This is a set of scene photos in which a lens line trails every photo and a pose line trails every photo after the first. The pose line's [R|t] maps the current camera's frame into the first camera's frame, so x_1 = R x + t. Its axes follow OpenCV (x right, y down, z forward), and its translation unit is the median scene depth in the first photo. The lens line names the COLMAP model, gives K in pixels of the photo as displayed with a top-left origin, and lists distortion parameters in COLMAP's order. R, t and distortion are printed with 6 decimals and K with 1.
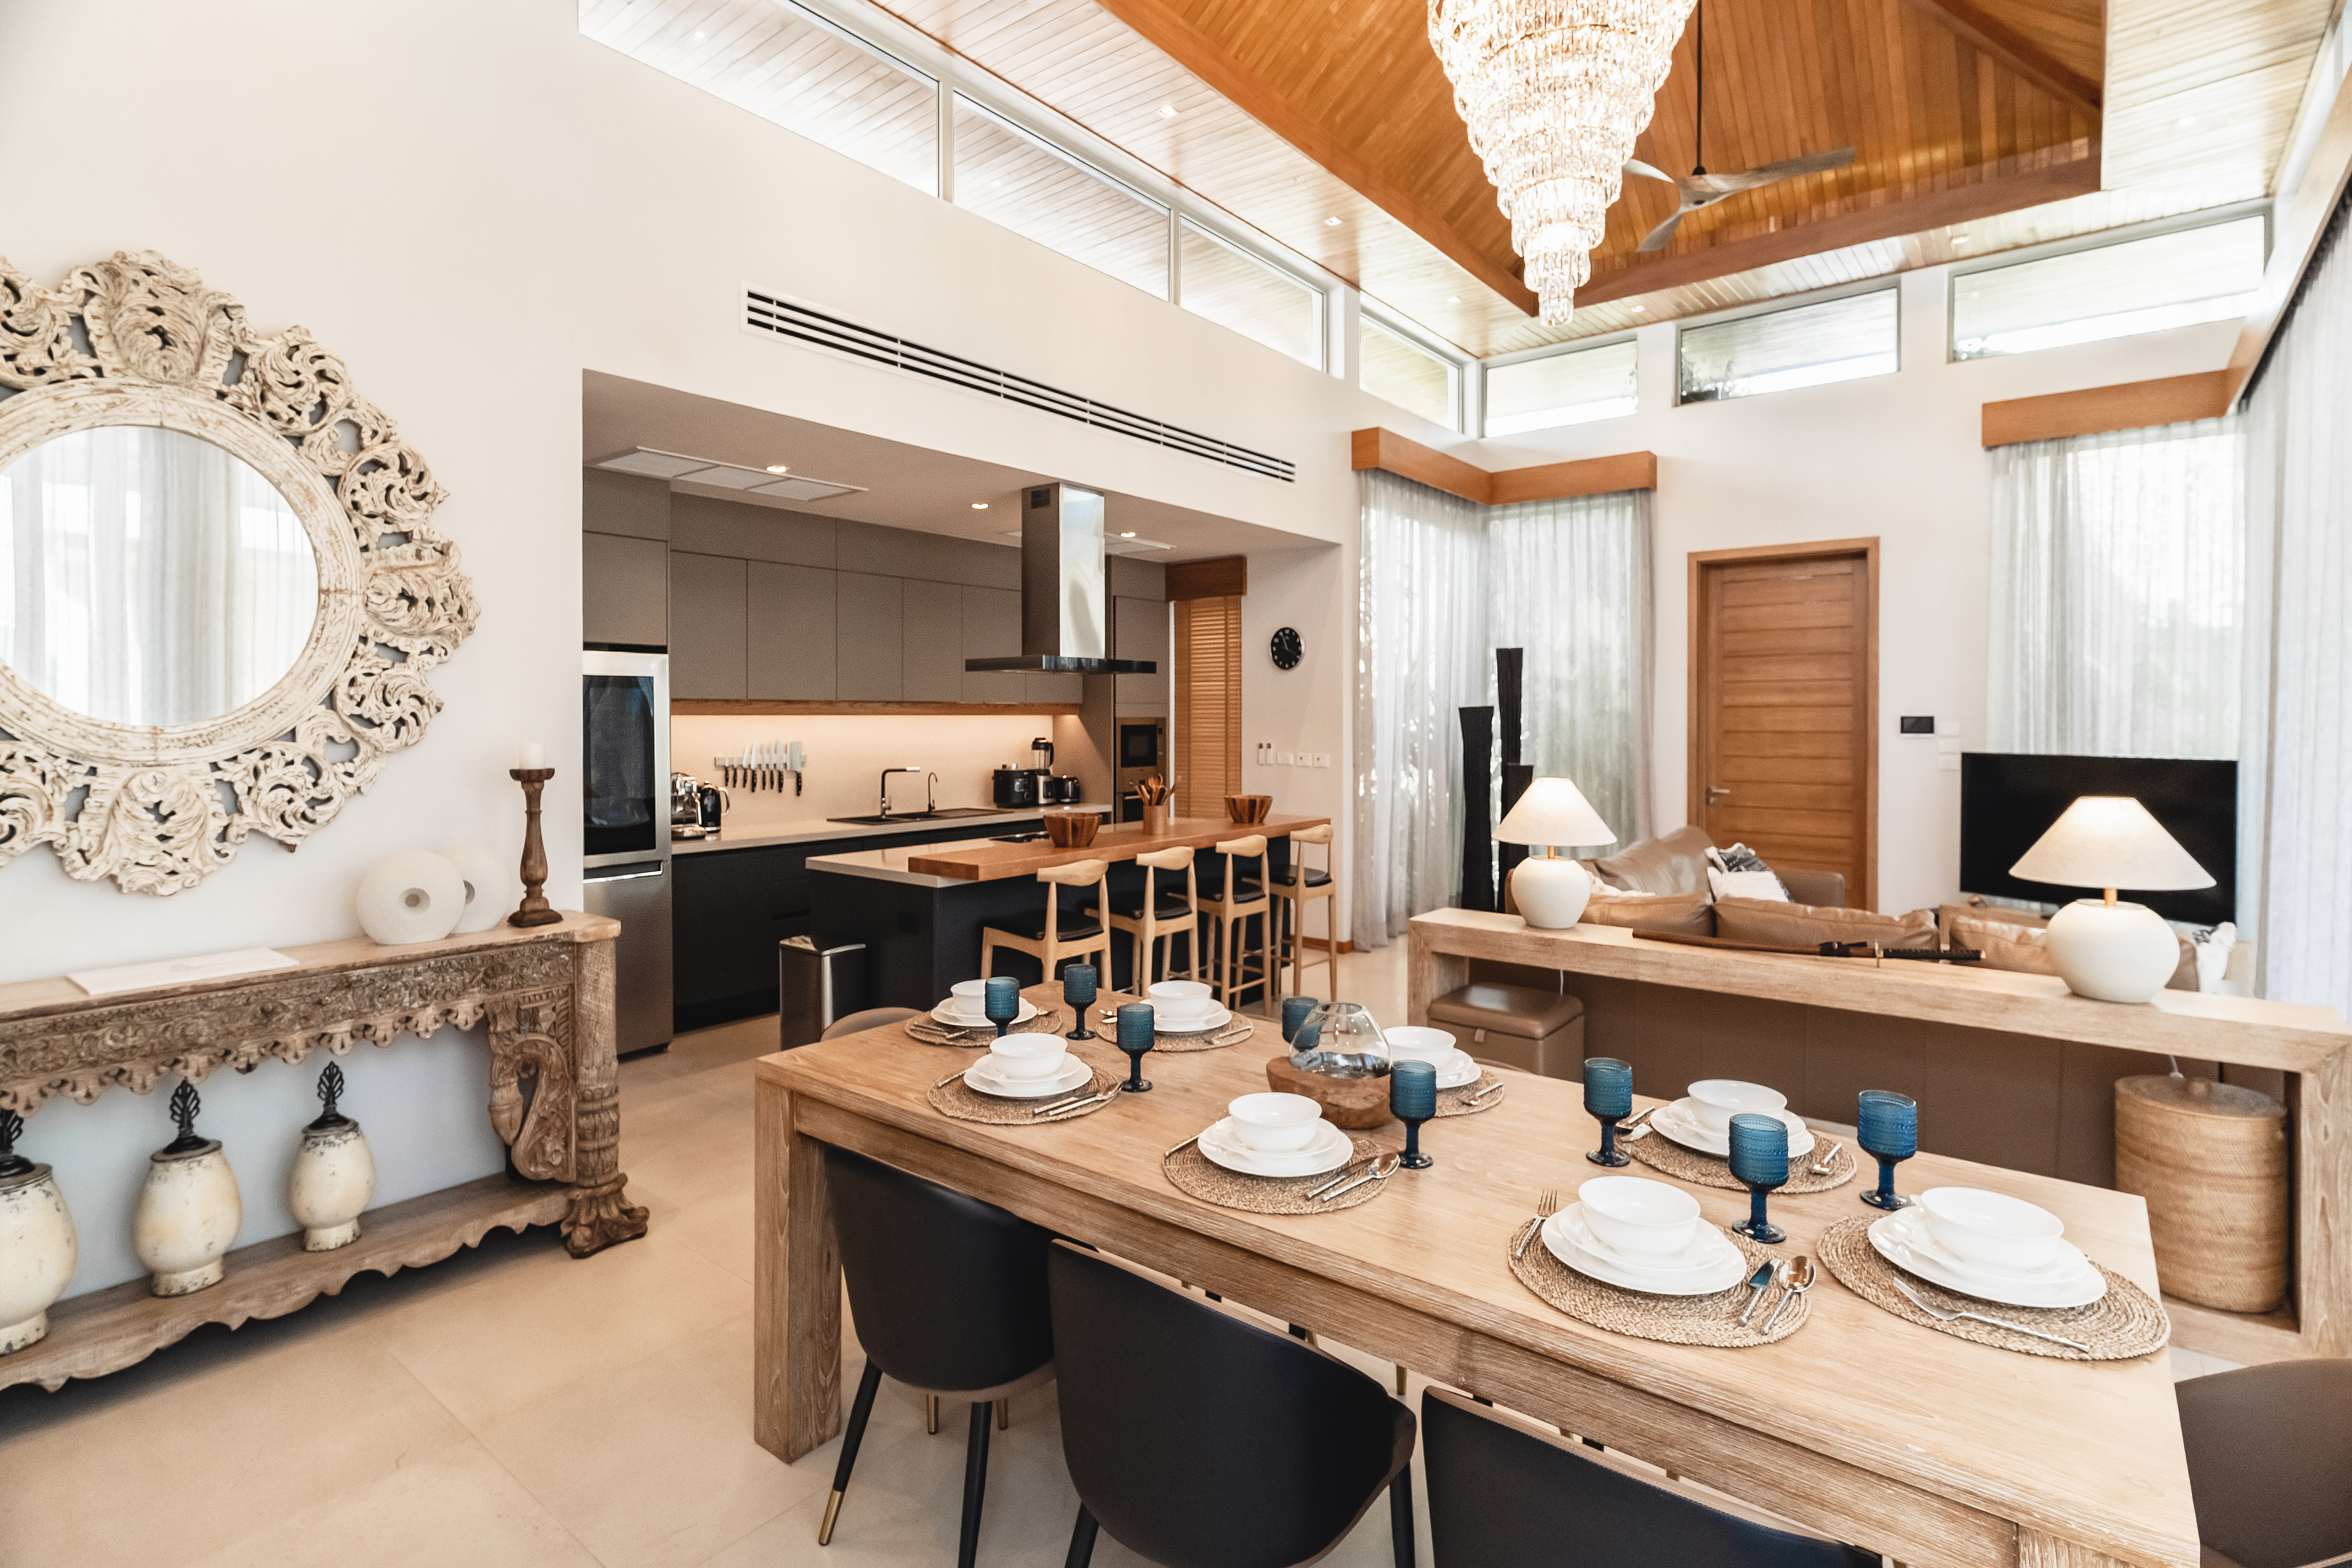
lens RADIAL K [[1267.5, 0, 1035.2], [0, 1267.5, 732.4], [0, 0, 1]] dist [0.001482, 0.000040]
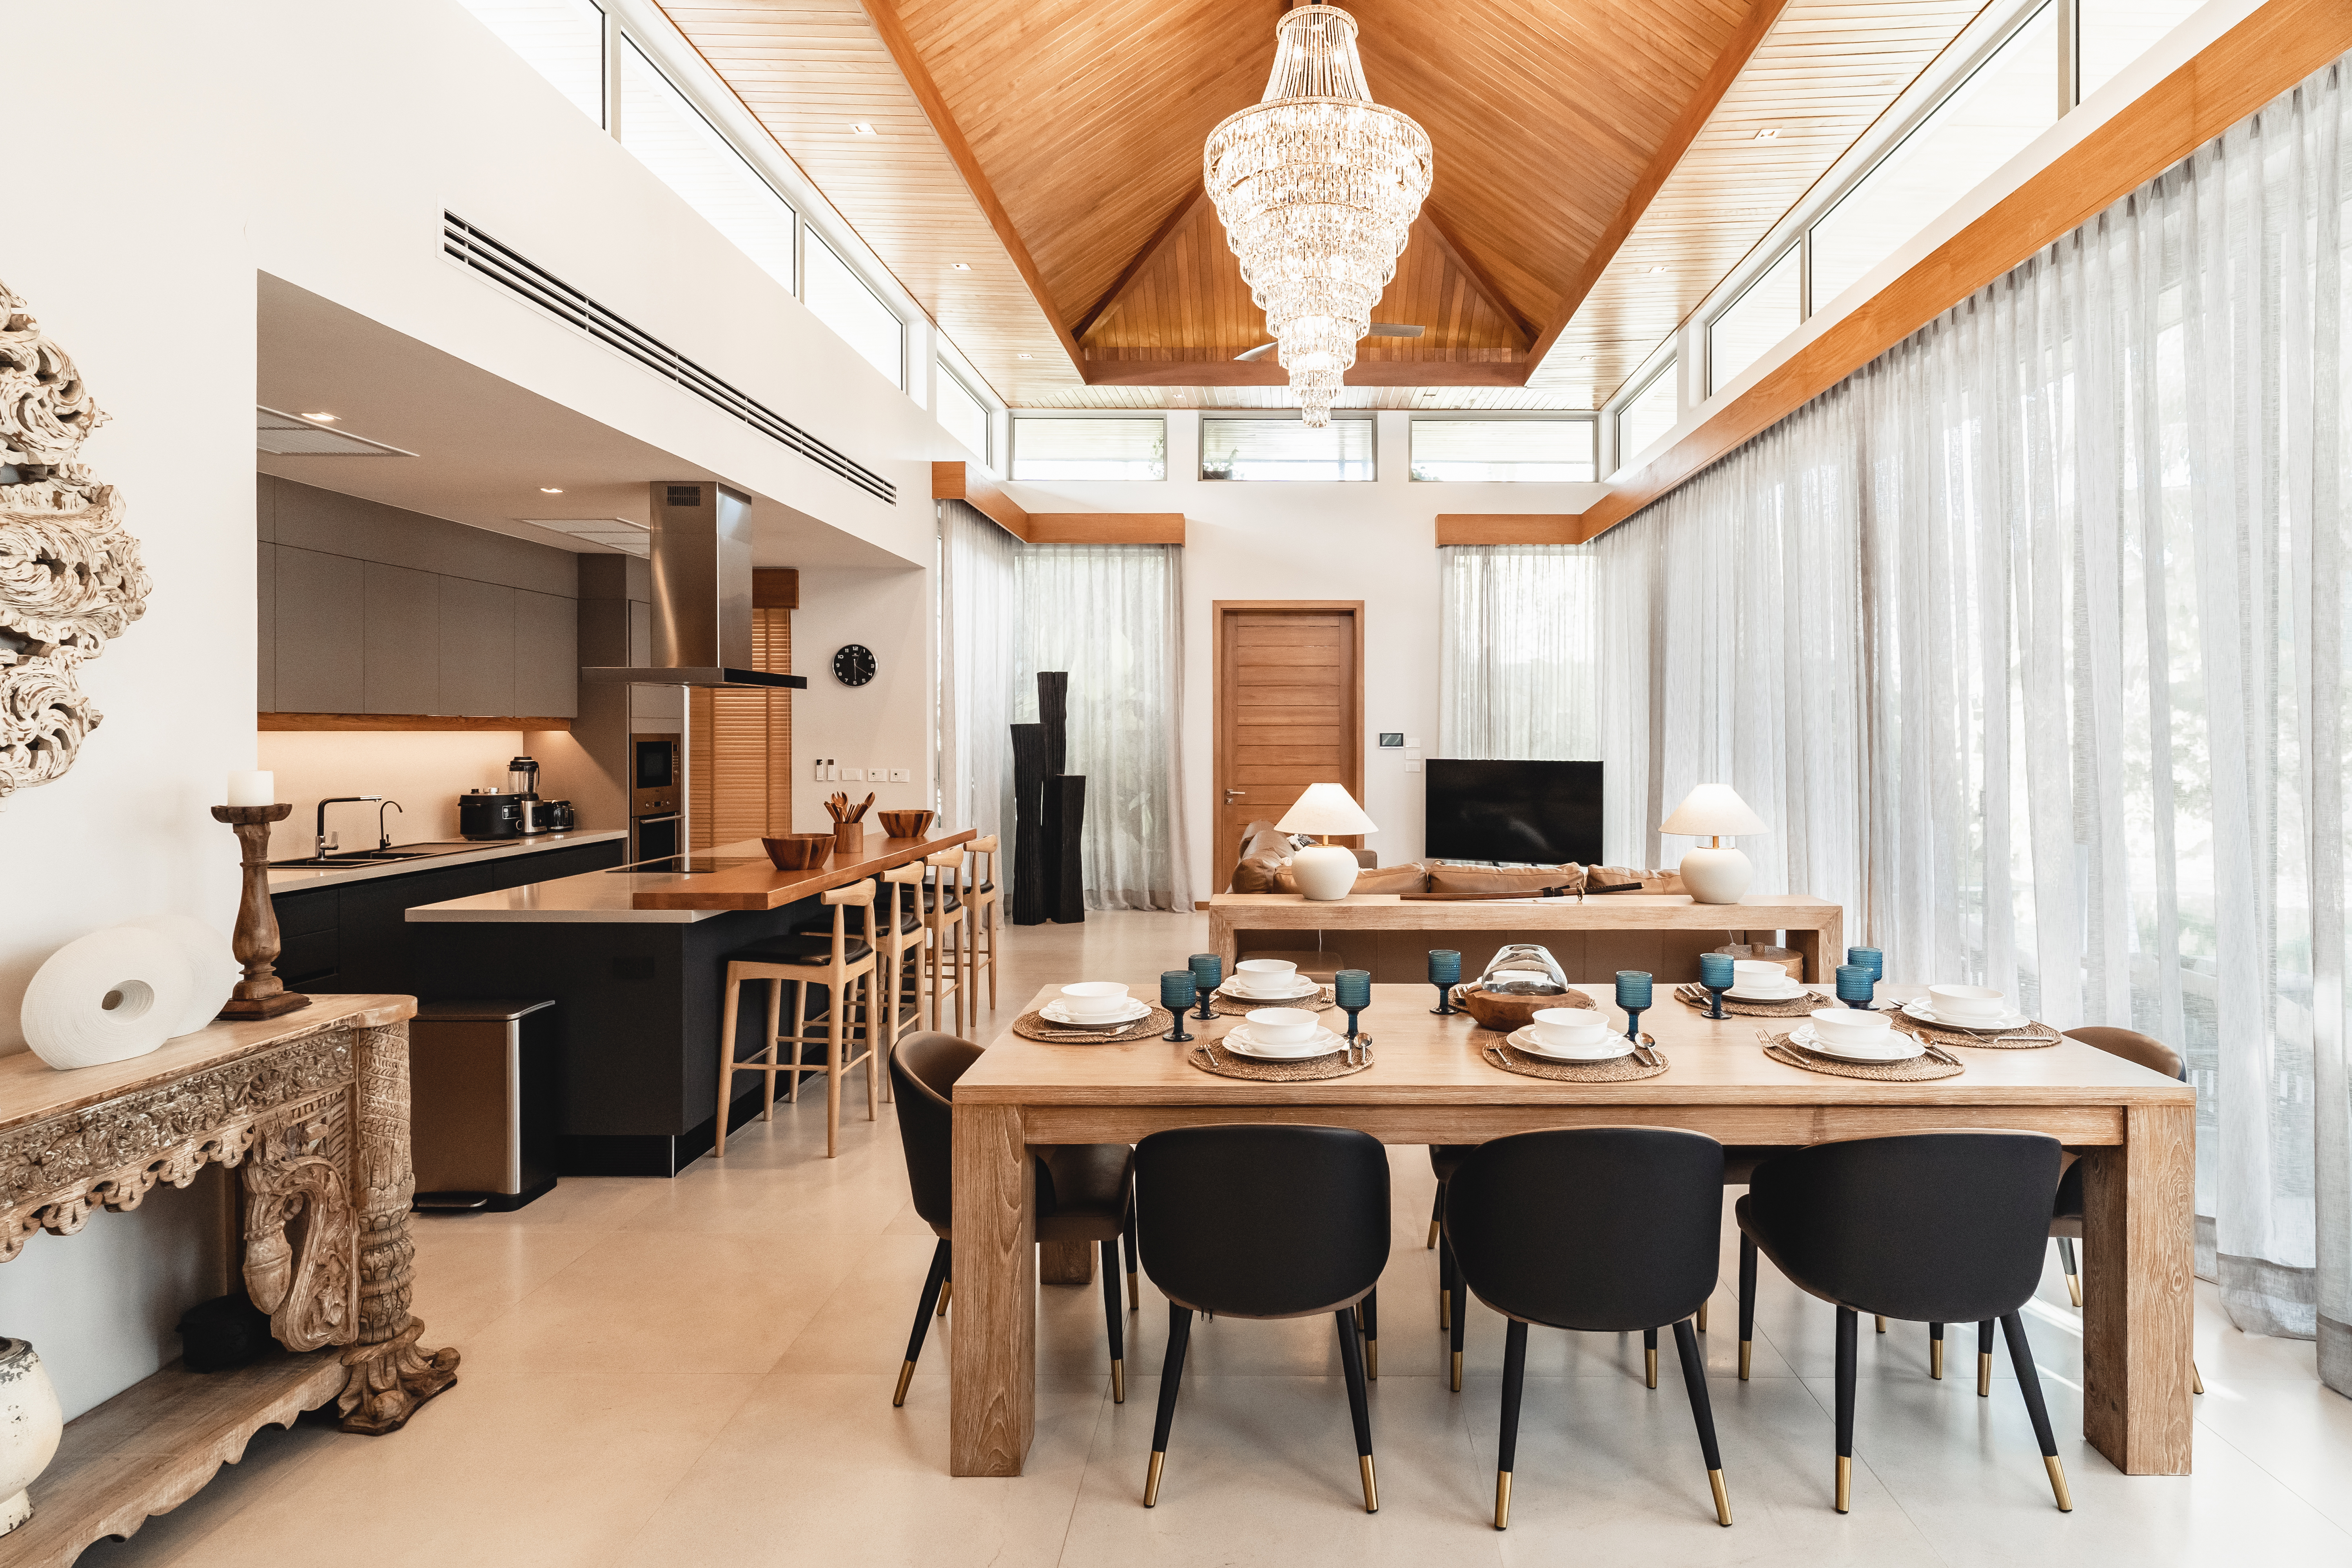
lens RADIAL K [[1227.8, 0, 1290.9], [0, 1227.8, 740.3], [0, 0, 1]] dist [0.000374, 0.000201]
pose [[0.772644, -0.003270, 0.634831, -0.302233], [0.006683, 0.999973, -0.002984, -0.002619], [-0.634805, 0.006548, 0.772645, 0.047553]]
